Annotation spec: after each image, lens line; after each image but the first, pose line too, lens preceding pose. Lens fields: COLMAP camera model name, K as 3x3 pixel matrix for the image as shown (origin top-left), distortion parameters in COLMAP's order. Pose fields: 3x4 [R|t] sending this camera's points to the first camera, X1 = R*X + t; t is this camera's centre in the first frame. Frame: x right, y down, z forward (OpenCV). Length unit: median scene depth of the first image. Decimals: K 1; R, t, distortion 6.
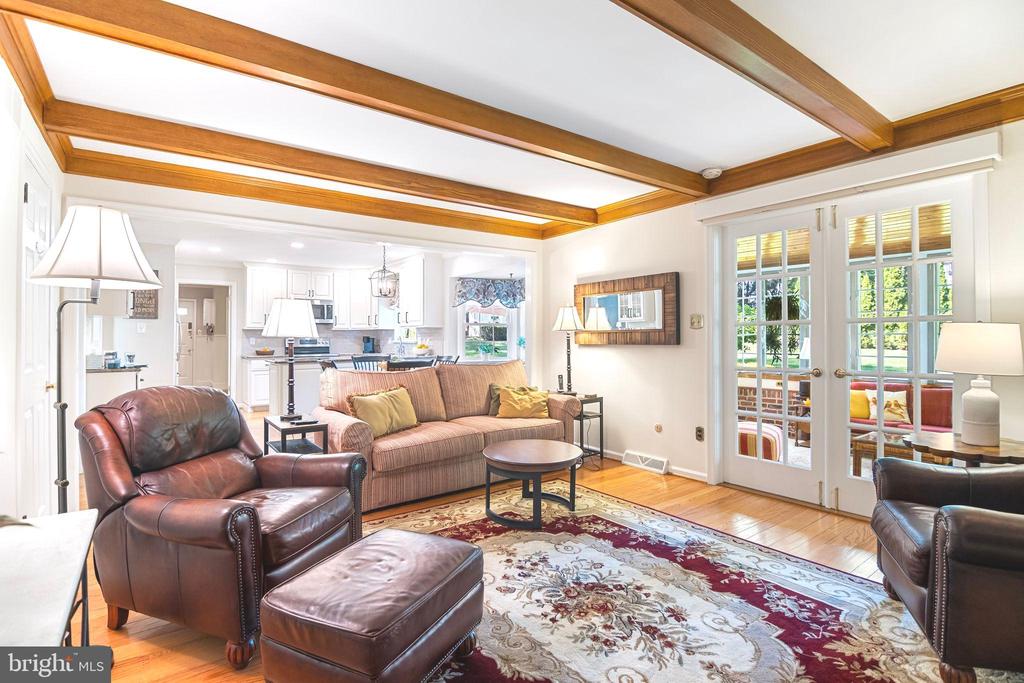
lens RADIAL K [[498.8, 0, 510.8], [0, 498.8, 335.9], [0, 0, 1]] dist [-0.007334, -0.000973]
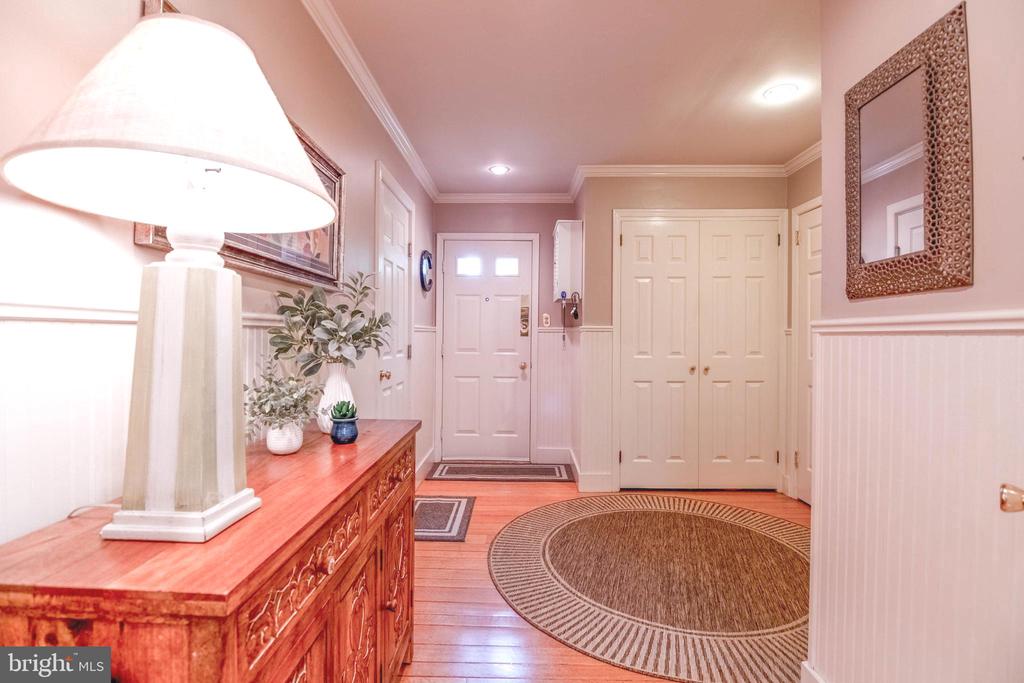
lens RADIAL K [[498.8, 0, 510.8], [0, 498.8, 335.9], [0, 0, 1]] dist [-0.007334, -0.000973]
pose [[0.796956, 0.005166, -0.604015, -0.550077], [-0.001592, 0.999978, 0.006452, 0.003790], [0.604035, -0.004180, 0.796946, 0.896539]]
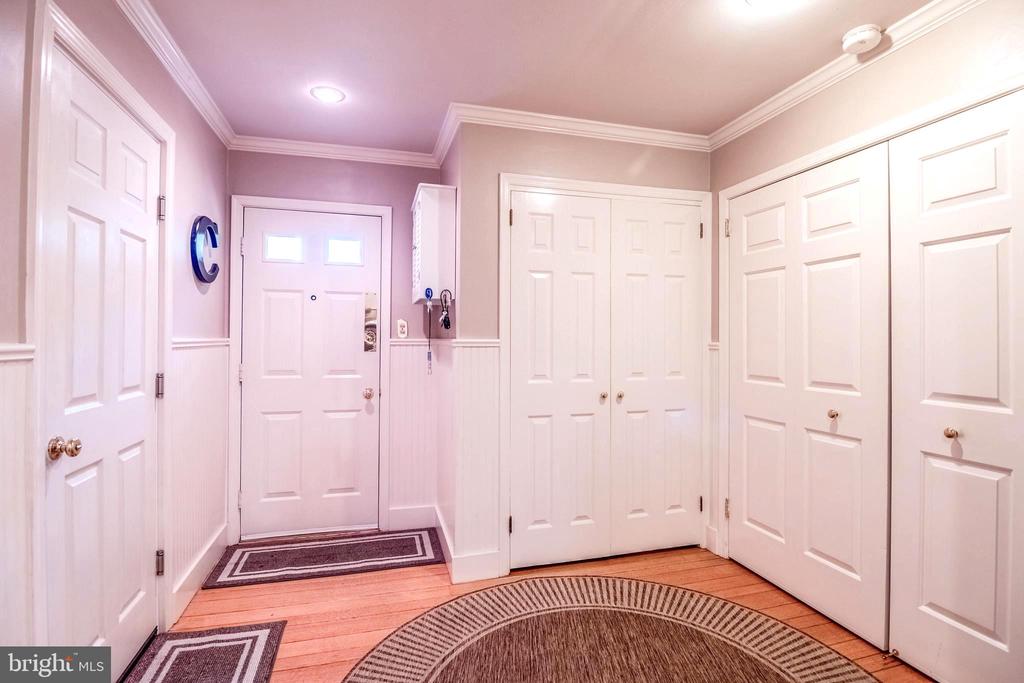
lens RADIAL K [[498.8, 0, 510.8], [0, 498.8, 335.9], [0, 0, 1]] dist [-0.007334, -0.000973]
pose [[0.937409, 0.001540, -0.348226, -0.627948], [-0.001378, 0.999999, 0.000715, -0.004206], [0.348227, -0.000190, 0.937410, 1.011412]]
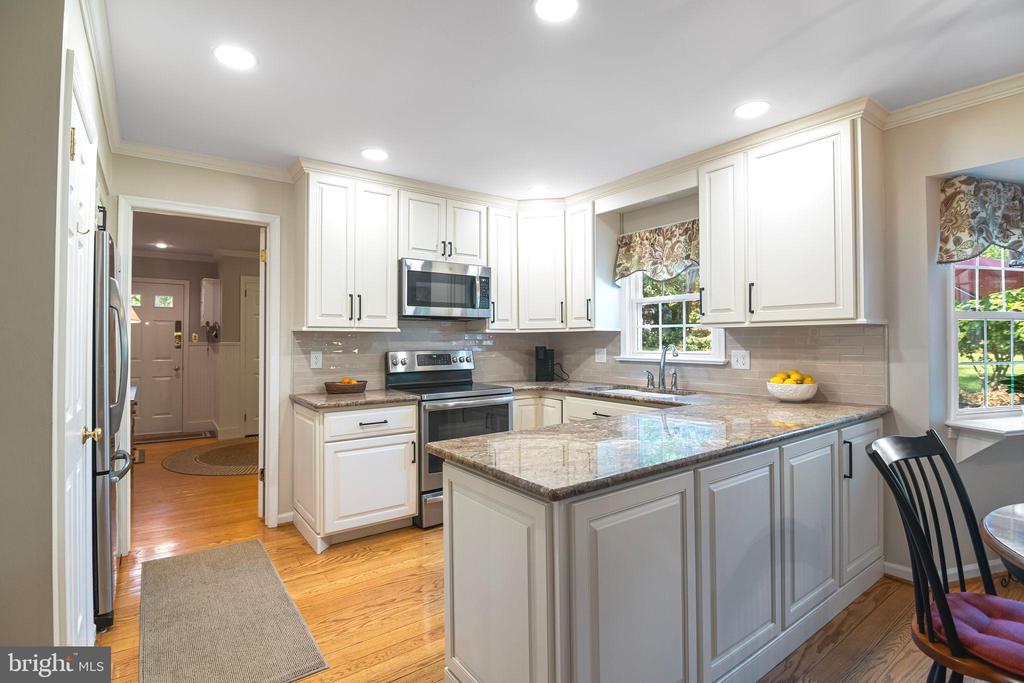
lens RADIAL K [[498.8, 0, 510.8], [0, 498.8, 335.9], [0, 0, 1]] dist [-0.007334, -0.000973]
pose [[0.999995, -0.002445, -0.002083, -0.334752], [0.002433, 0.999982, -0.005444, -0.006715], [0.002096, 0.005439, 0.999983, 0.550291]]
